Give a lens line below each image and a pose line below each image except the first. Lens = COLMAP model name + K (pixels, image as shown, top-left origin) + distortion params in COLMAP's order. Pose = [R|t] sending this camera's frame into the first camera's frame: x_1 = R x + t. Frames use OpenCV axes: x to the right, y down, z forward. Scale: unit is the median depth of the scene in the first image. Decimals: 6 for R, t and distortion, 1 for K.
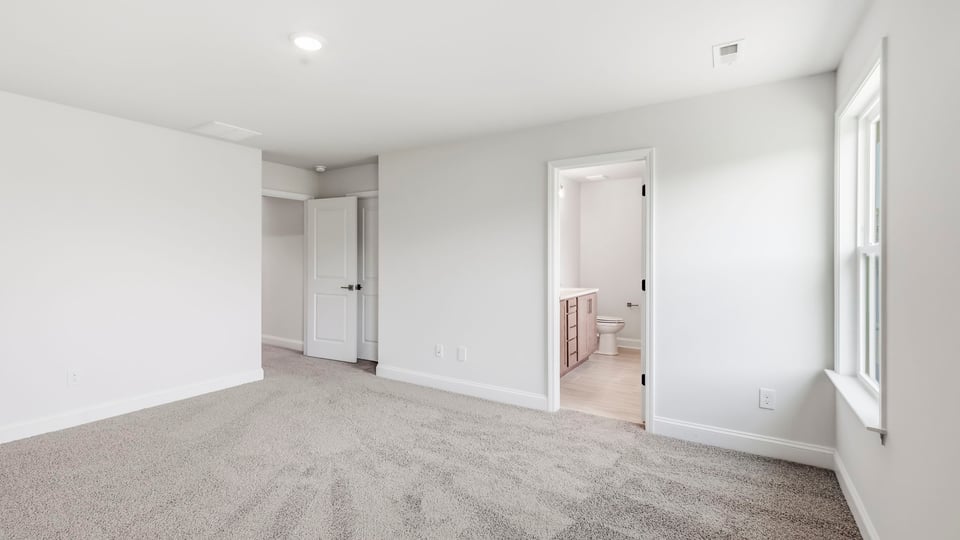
lens RADIAL K [[417.7, 0, 478.6], [0, 417.7, 262.1], [0, 0, 1]] dist [0.013285, -0.000414]
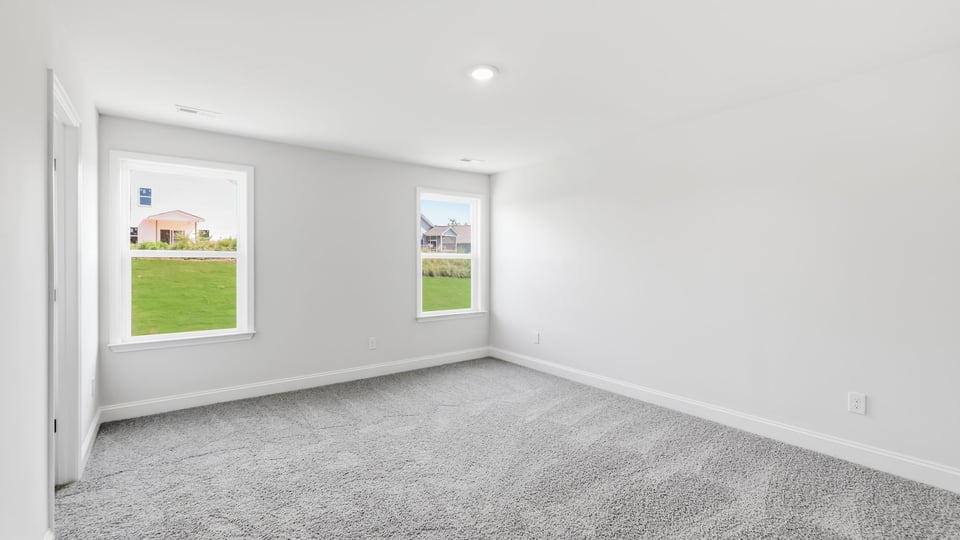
lens RADIAL K [[417.7, 0, 478.6], [0, 417.7, 262.1], [0, 0, 1]] dist [0.013285, -0.000414]
pose [[-0.932418, -0.005592, 0.361338, -0.599179], [-0.007580, 0.999963, -0.004084, -0.008973], [-0.361302, -0.006547, -0.932426, 1.501853]]
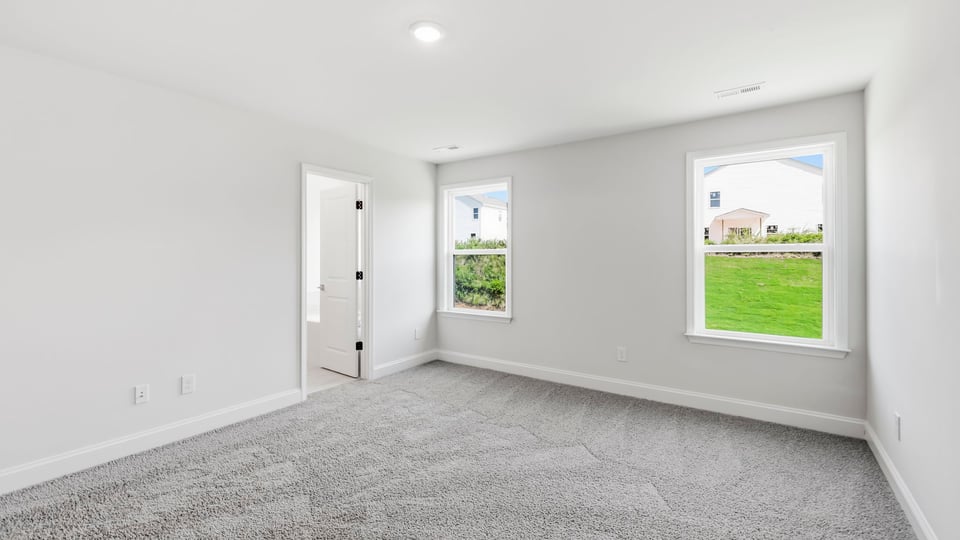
lens RADIAL K [[417.7, 0, 478.6], [0, 417.7, 262.1], [0, 0, 1]] dist [0.013285, -0.000414]
pose [[0.046829, -0.014334, 0.998800, -0.996430], [-0.006417, 0.999872, 0.014651, -0.014846], [-0.998882, -0.007096, 0.046732, 0.588516]]
